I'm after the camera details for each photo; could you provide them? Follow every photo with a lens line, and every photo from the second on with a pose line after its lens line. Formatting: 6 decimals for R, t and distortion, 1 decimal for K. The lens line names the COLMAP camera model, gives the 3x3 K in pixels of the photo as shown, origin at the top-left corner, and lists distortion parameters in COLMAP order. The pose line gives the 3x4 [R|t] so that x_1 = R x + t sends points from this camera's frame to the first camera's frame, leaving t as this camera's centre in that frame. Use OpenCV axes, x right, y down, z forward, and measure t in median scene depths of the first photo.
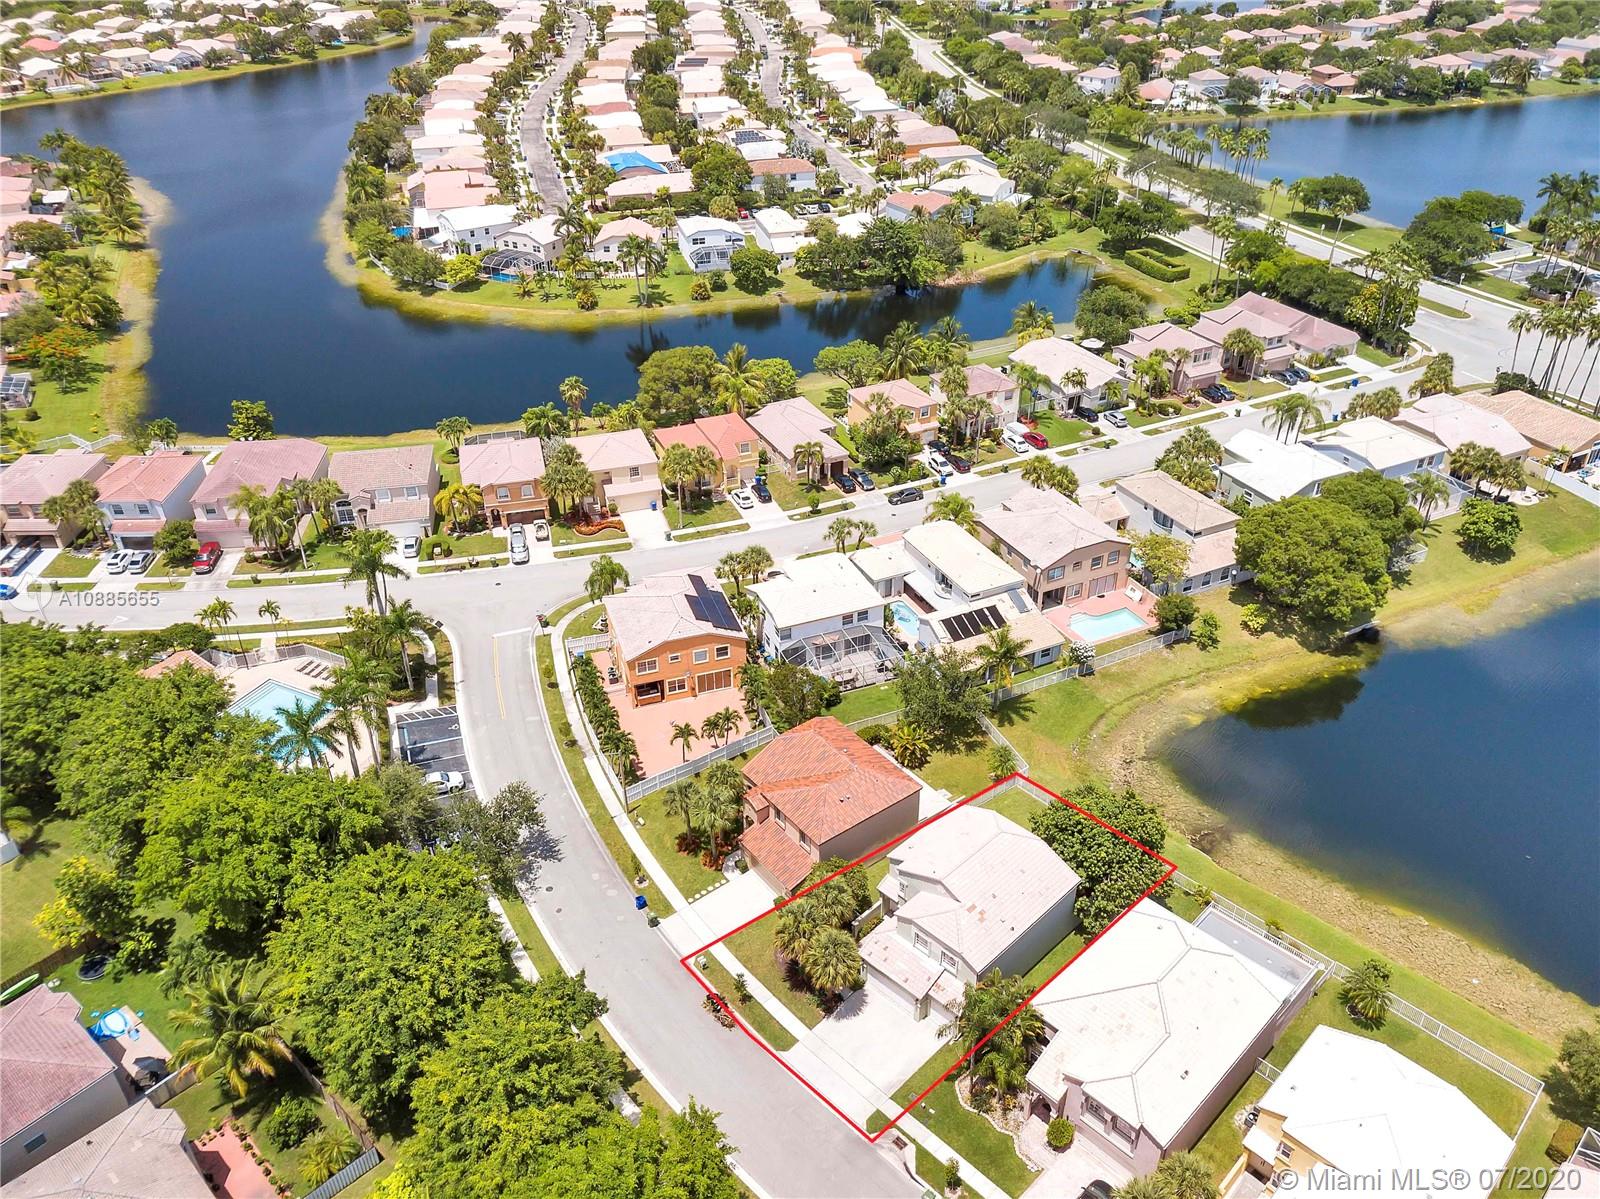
lens RADIAL K [[1240.4, 0, 800.0], [0, 1240.4, 599.5], [0, 0, 1]] dist [0.011047, -0.001503]
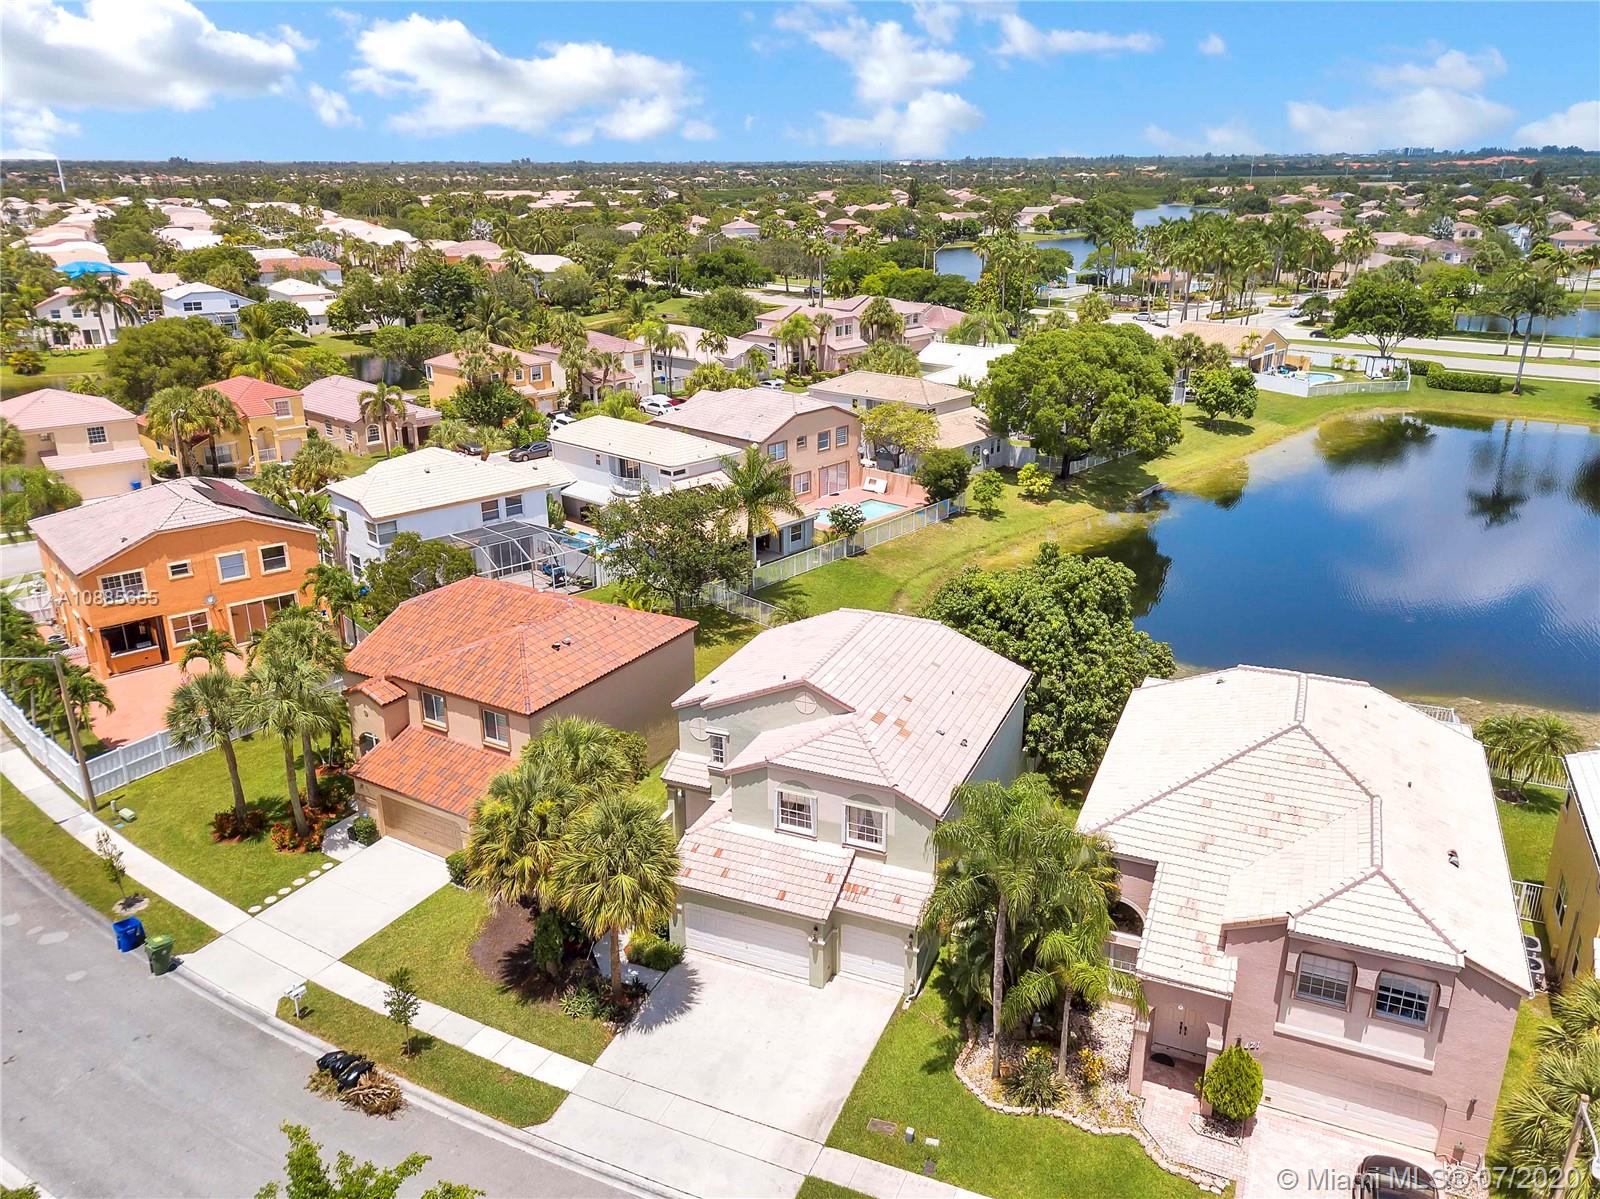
lens RADIAL K [[1230.2, 0, 800.0], [0, 1230.2, 599.5], [0, 0, 1]] dist [0.021321, 0.001967]
pose [[0.929137, -0.124306, 0.348213, -0.045738], [0.200089, 0.961013, -0.190835, 0.255394], [-0.310915, 0.246986, 0.917785, 0.490754]]
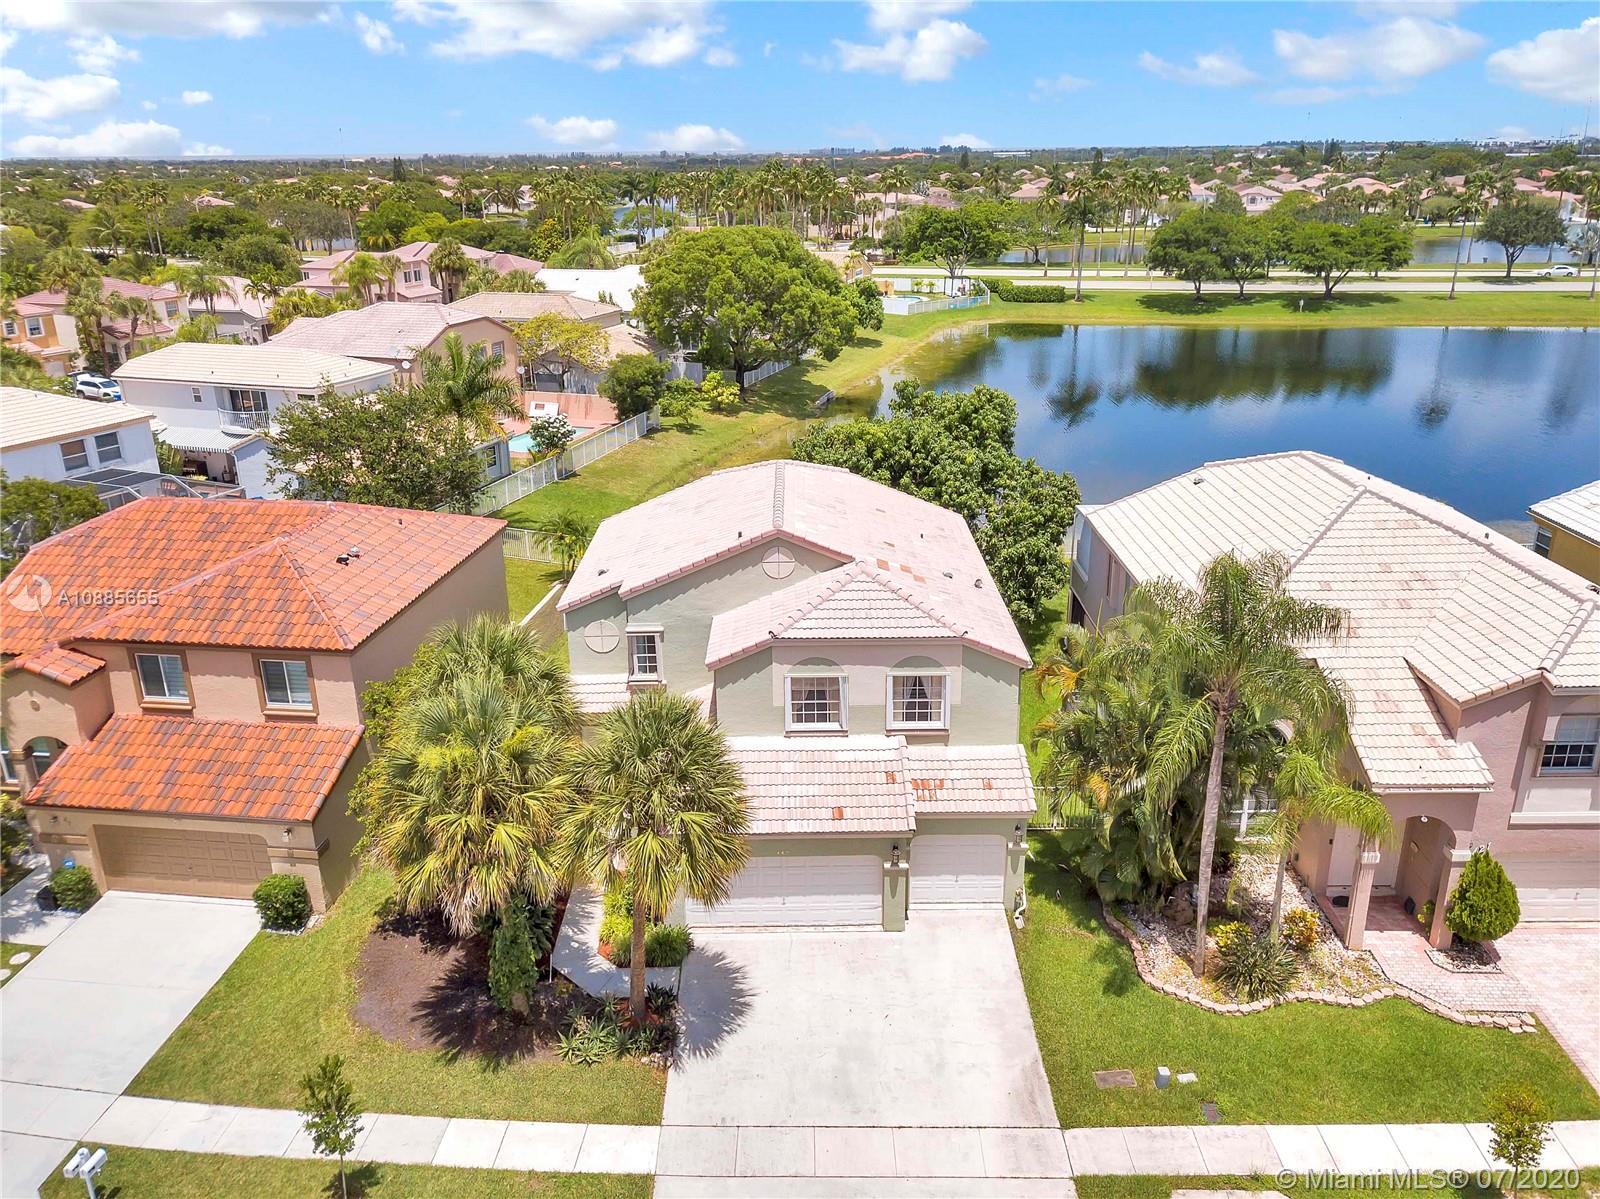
lens RADIAL K [[1230.2, 0, 800.0], [0, 1230.2, 599.5], [0, 0, 1]] dist [0.021321, 0.001967]
pose [[0.703707, -0.244580, 0.667066, -0.105151], [0.392178, 0.916606, -0.077646, 0.243871], [-0.592447, 0.316249, 0.740941, 0.663331]]
